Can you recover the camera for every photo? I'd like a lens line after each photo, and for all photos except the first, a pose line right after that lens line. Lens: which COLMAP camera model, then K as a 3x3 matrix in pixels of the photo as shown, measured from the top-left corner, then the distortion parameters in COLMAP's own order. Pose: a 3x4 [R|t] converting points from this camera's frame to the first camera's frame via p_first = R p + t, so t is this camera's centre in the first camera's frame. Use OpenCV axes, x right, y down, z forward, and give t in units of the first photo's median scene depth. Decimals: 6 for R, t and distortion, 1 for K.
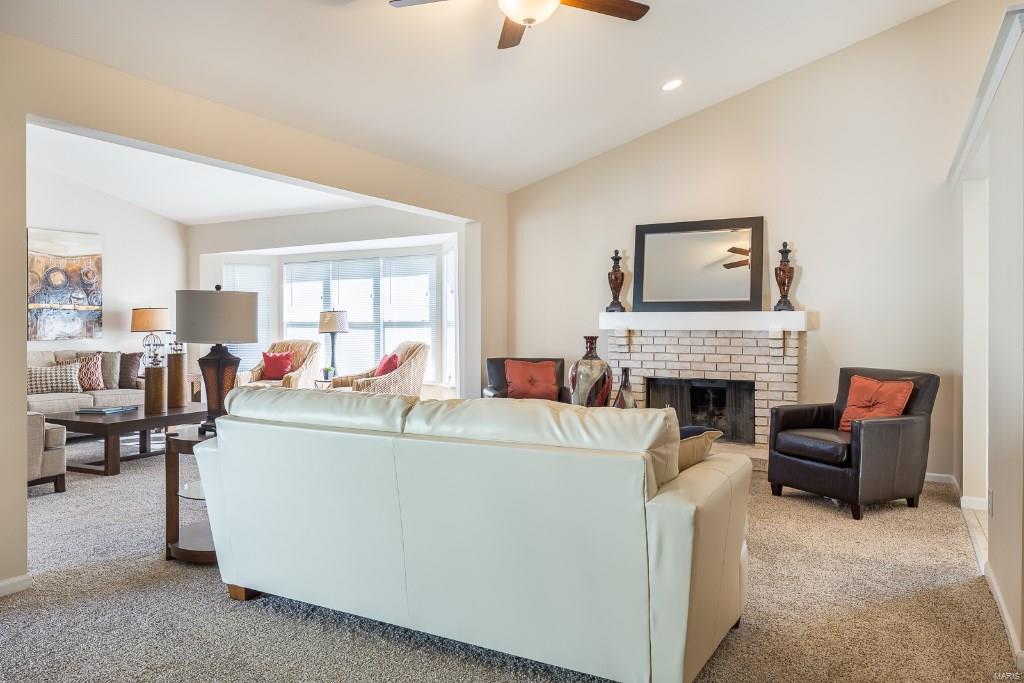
lens RADIAL K [[712.1, 0, 505.9], [0, 712.1, 327.9], [0, 0, 1]] dist [-0.000050, 0.007319]
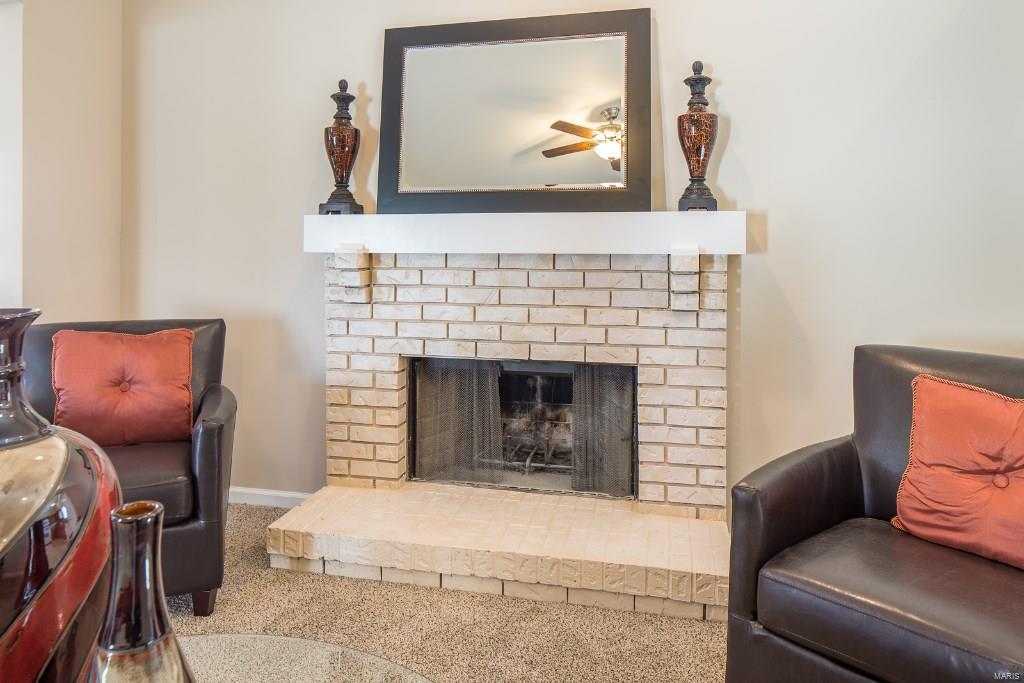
lens RADIAL K [[746.3, 0, 499.3], [0, 746.3, 233.9], [0, 0, 1]] dist [-0.020991, 0.000481]
pose [[0.966622, -0.000810, 0.256204, 0.129765], [0.004653, 0.999886, -0.014395, -0.002564], [-0.256163, 0.015107, 0.966515, 0.510735]]
